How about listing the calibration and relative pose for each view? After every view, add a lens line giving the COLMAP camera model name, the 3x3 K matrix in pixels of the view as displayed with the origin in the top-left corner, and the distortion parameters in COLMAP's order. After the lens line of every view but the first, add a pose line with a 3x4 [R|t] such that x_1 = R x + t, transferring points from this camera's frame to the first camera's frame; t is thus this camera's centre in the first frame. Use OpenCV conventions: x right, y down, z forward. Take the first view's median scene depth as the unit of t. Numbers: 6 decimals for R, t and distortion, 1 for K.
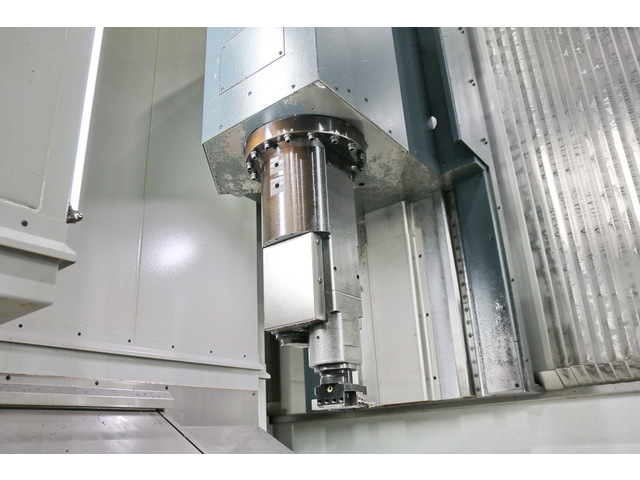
lens RADIAL K [[506.1, 0, 317.4], [0, 506.1, 248.6], [0, 0, 1]] dist [-0.124433, 0.121538]
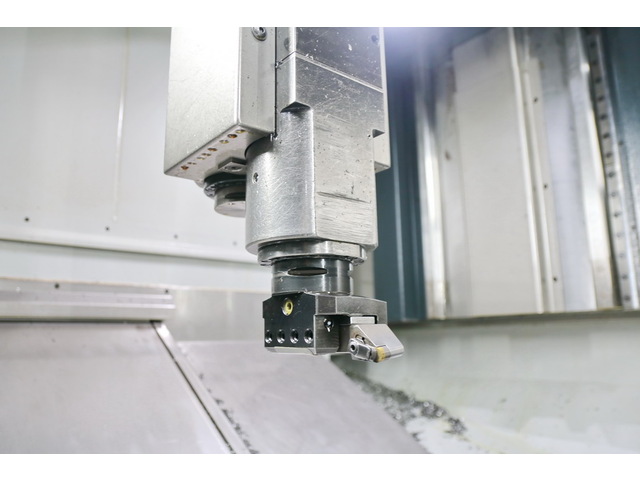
lens RADIAL K [[506.1, 0, 317.4], [0, 506.1, 248.6], [0, 0, 1]] dist [-0.124433, 0.121538]
pose [[0.977869, -0.008003, -0.209065, 0.063232], [0.048358, 0.980854, 0.188643, 0.079309], [0.203552, -0.194578, 0.959534, 0.310740]]
